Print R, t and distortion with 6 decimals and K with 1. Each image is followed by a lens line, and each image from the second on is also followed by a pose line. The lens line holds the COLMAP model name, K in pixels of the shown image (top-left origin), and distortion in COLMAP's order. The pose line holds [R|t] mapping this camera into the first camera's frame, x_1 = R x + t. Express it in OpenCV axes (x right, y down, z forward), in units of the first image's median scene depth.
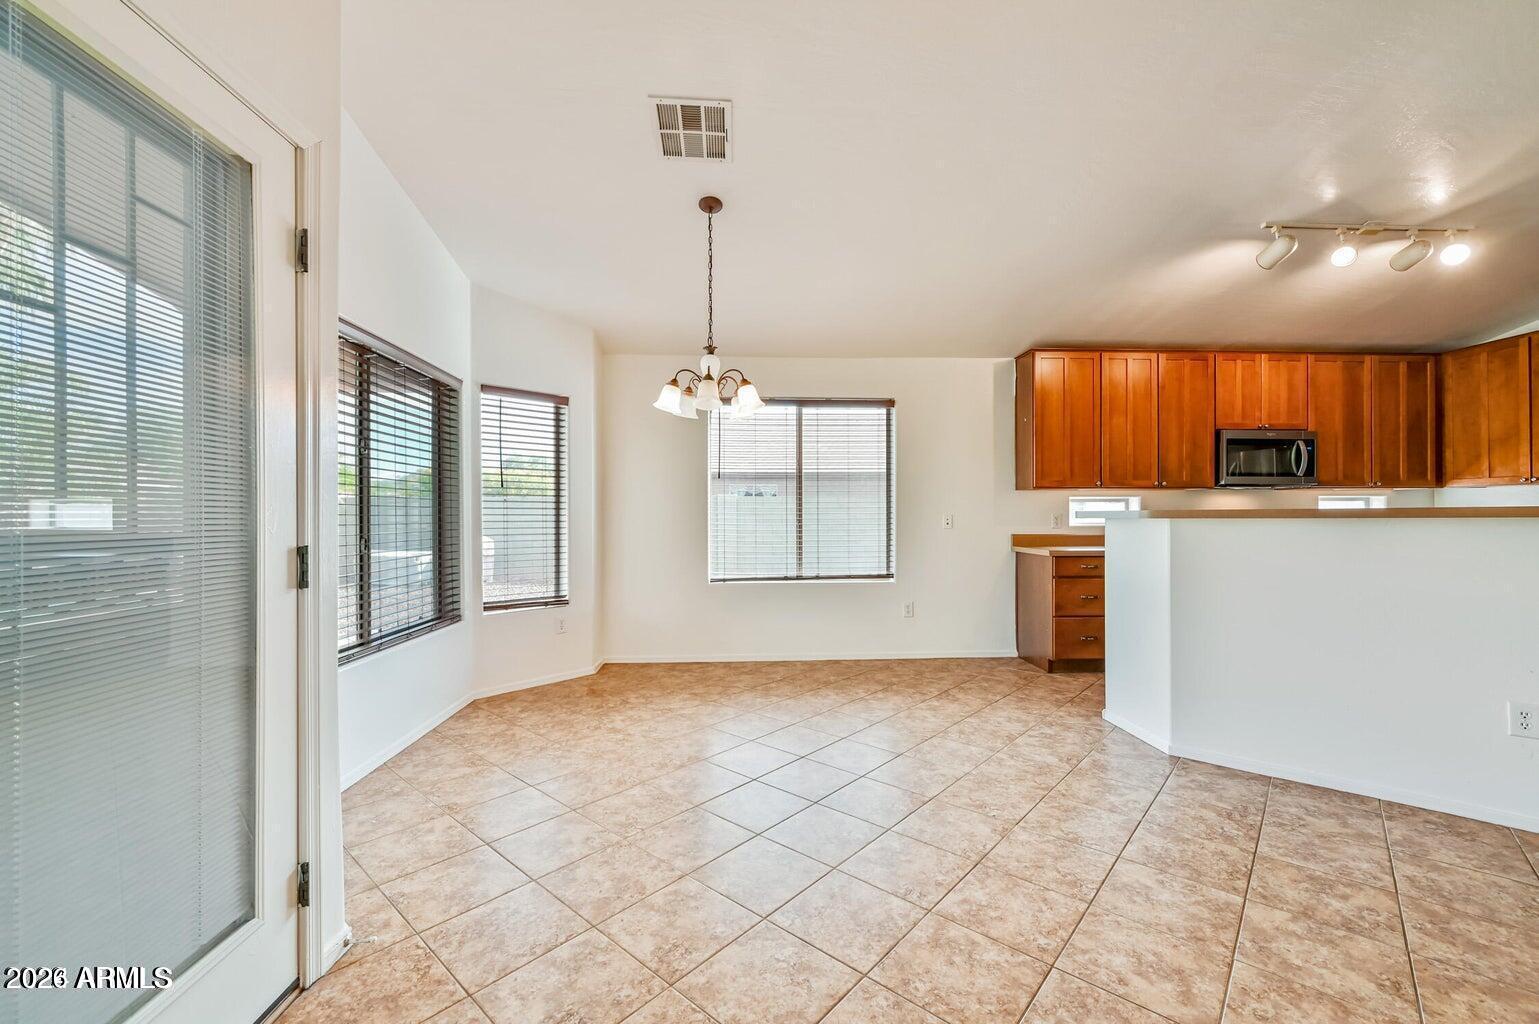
lens RADIAL K [[620.6, 0, 772.6], [0, 620.6, 515.2], [0, 0, 1]] dist [-0.001994, 0.000553]
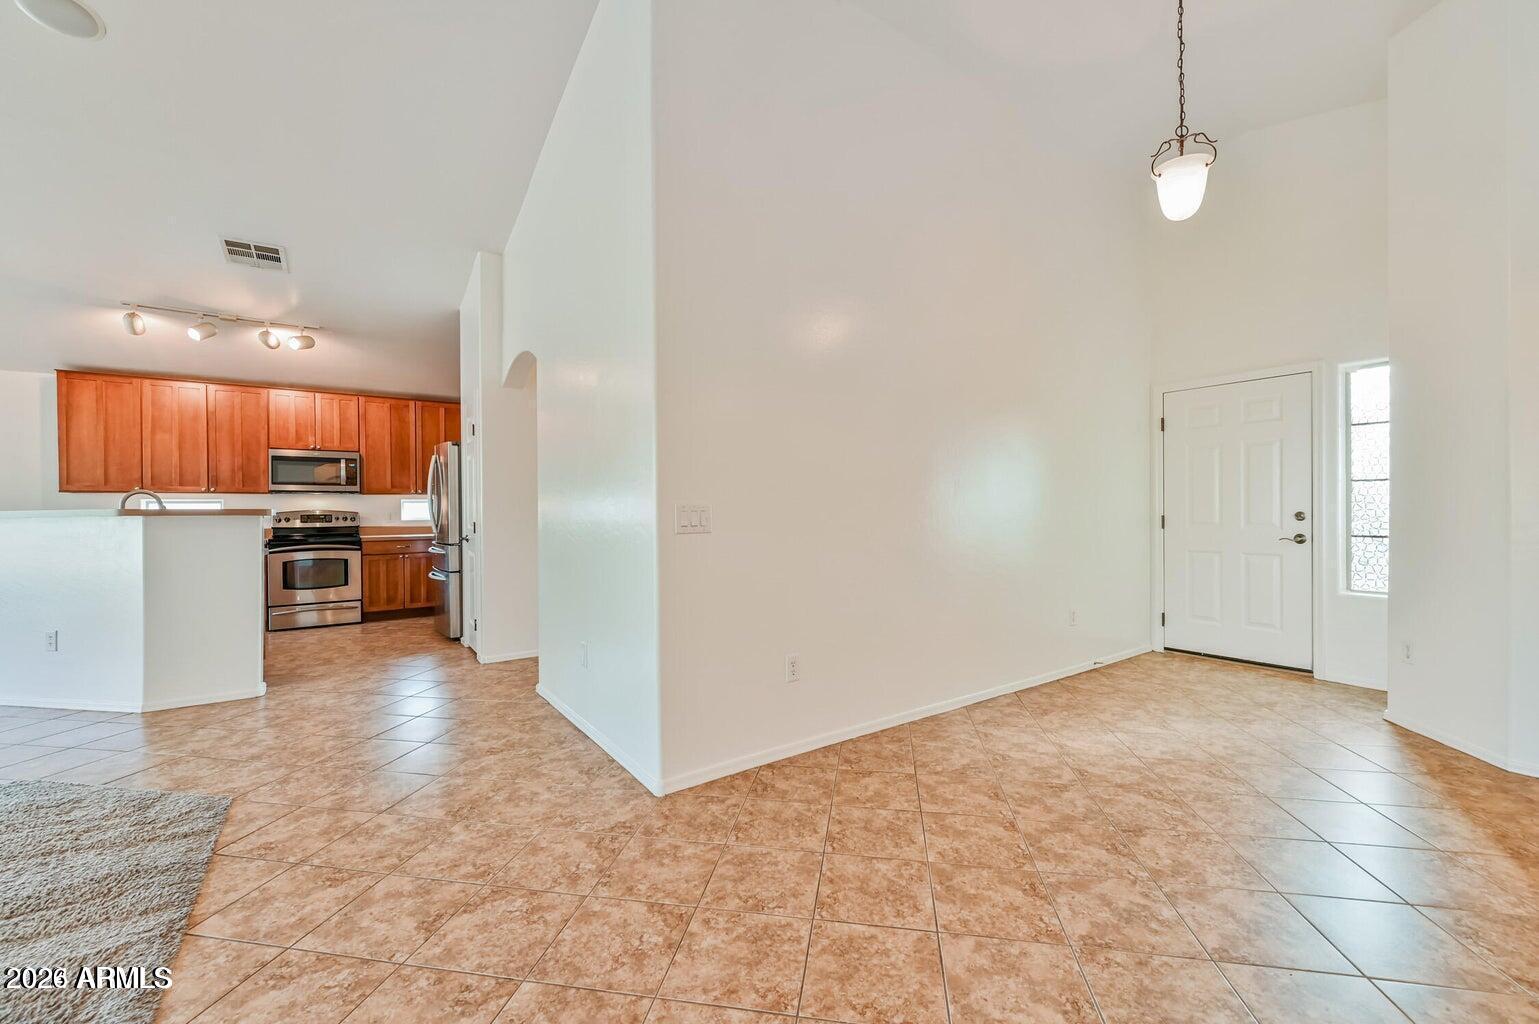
lens RADIAL K [[620.6, 0, 776.2], [0, 620.6, 514.4], [0, 0, 1]] dist [-0.001994, 0.000553]
pose [[0.845336, -0.008128, 0.534173, 0.929805], [0.005723, 0.999965, 0.006159, -0.001288], [-0.534204, -0.002150, 0.845353, -0.671746]]
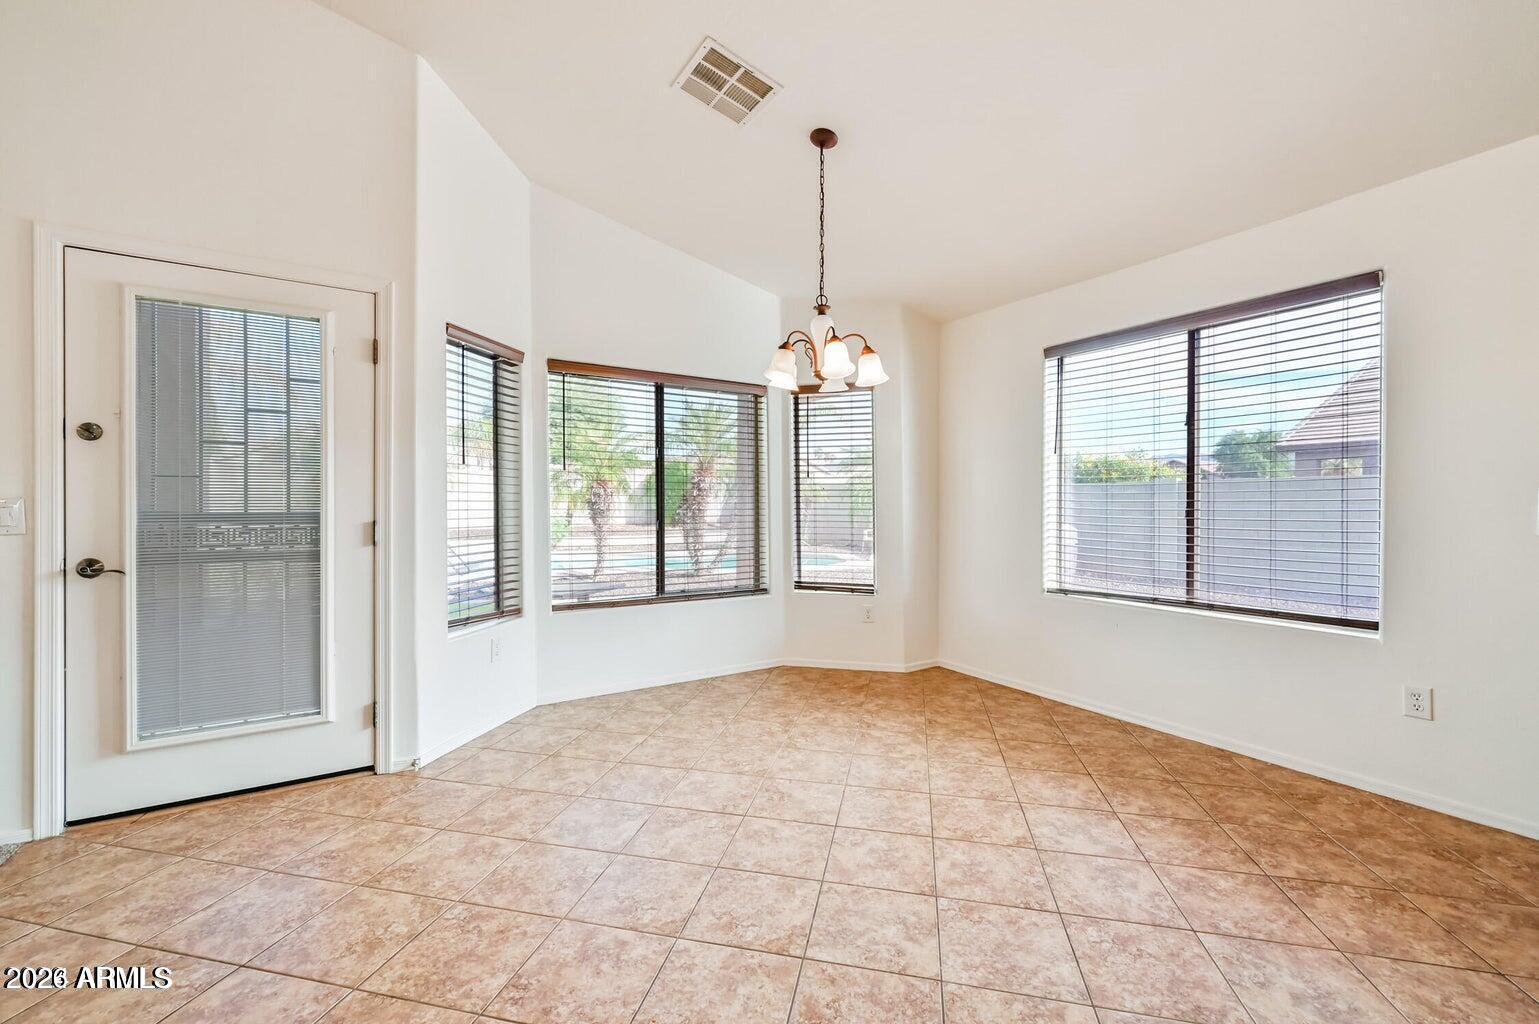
lens RADIAL K [[620.6, 0, 772.7], [0, 620.6, 508.8], [0, 0, 1]] dist [-0.001994, 0.000553]
pose [[0.488456, 0.009313, -0.872539, 0.412730], [-0.001628, 0.999951, 0.009762, -0.000866], [0.872587, -0.003347, 0.488447, 0.353499]]
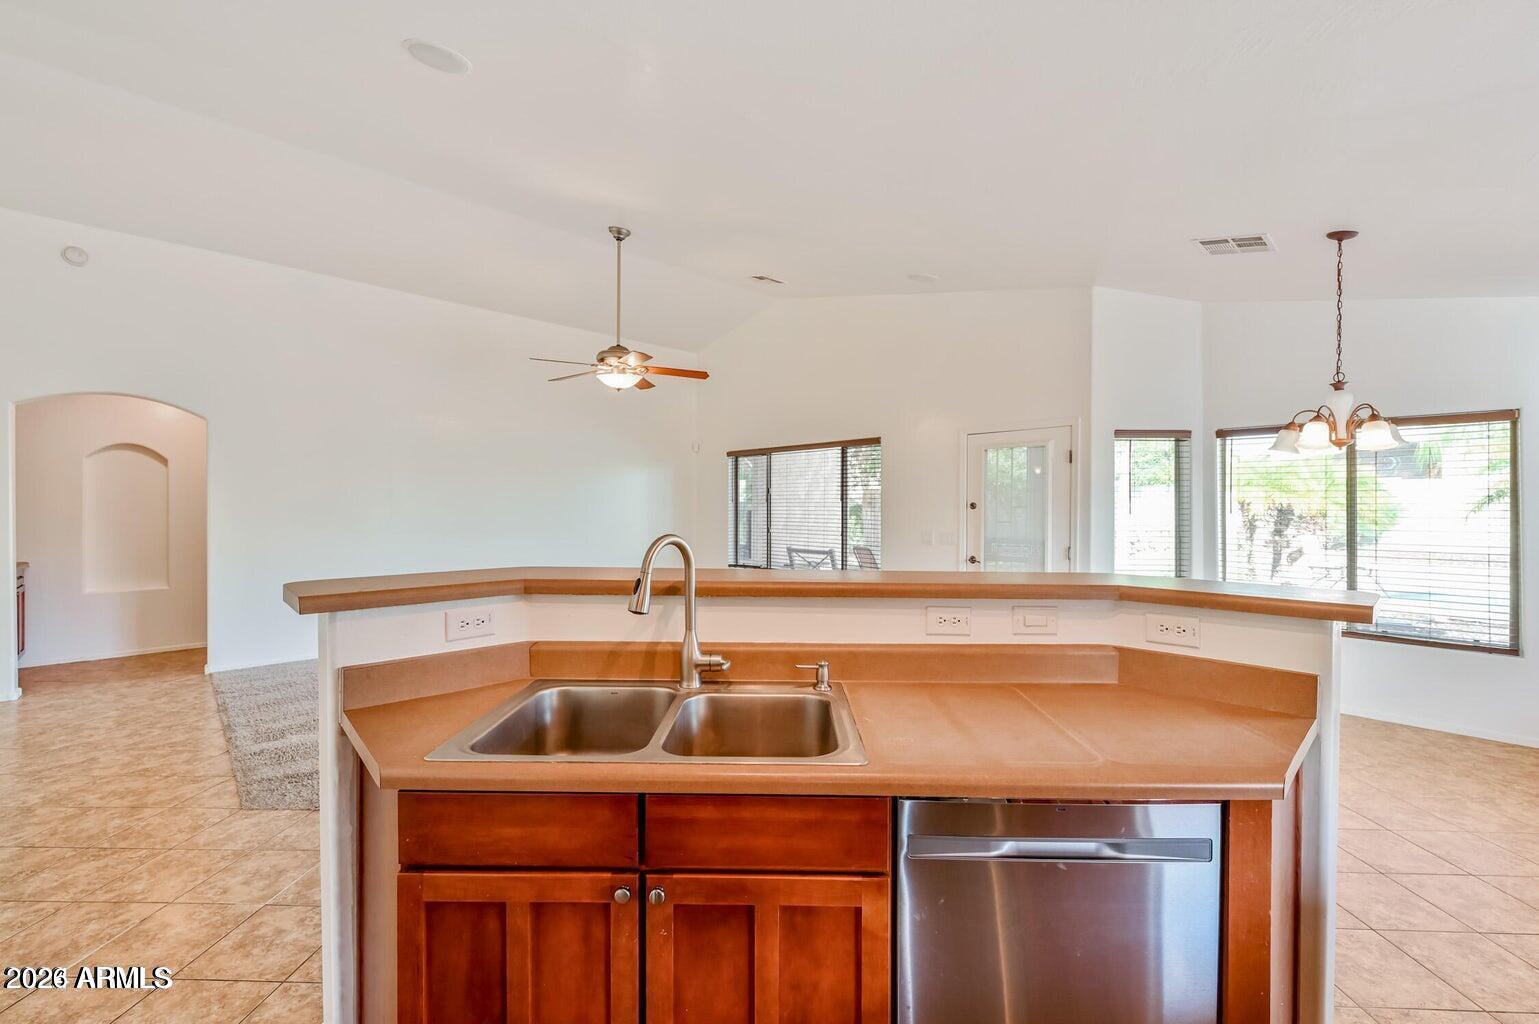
lens RADIAL K [[620.6, 0, 760.5], [0, 620.6, 513.6], [0, 0, 1]] dist [-0.001994, 0.000553]
pose [[-0.761123, 0.002874, -0.648601, 0.826049], [-0.002526, 0.999969, 0.007395, -0.047210], [0.648603, 0.007267, -0.761092, 0.777633]]
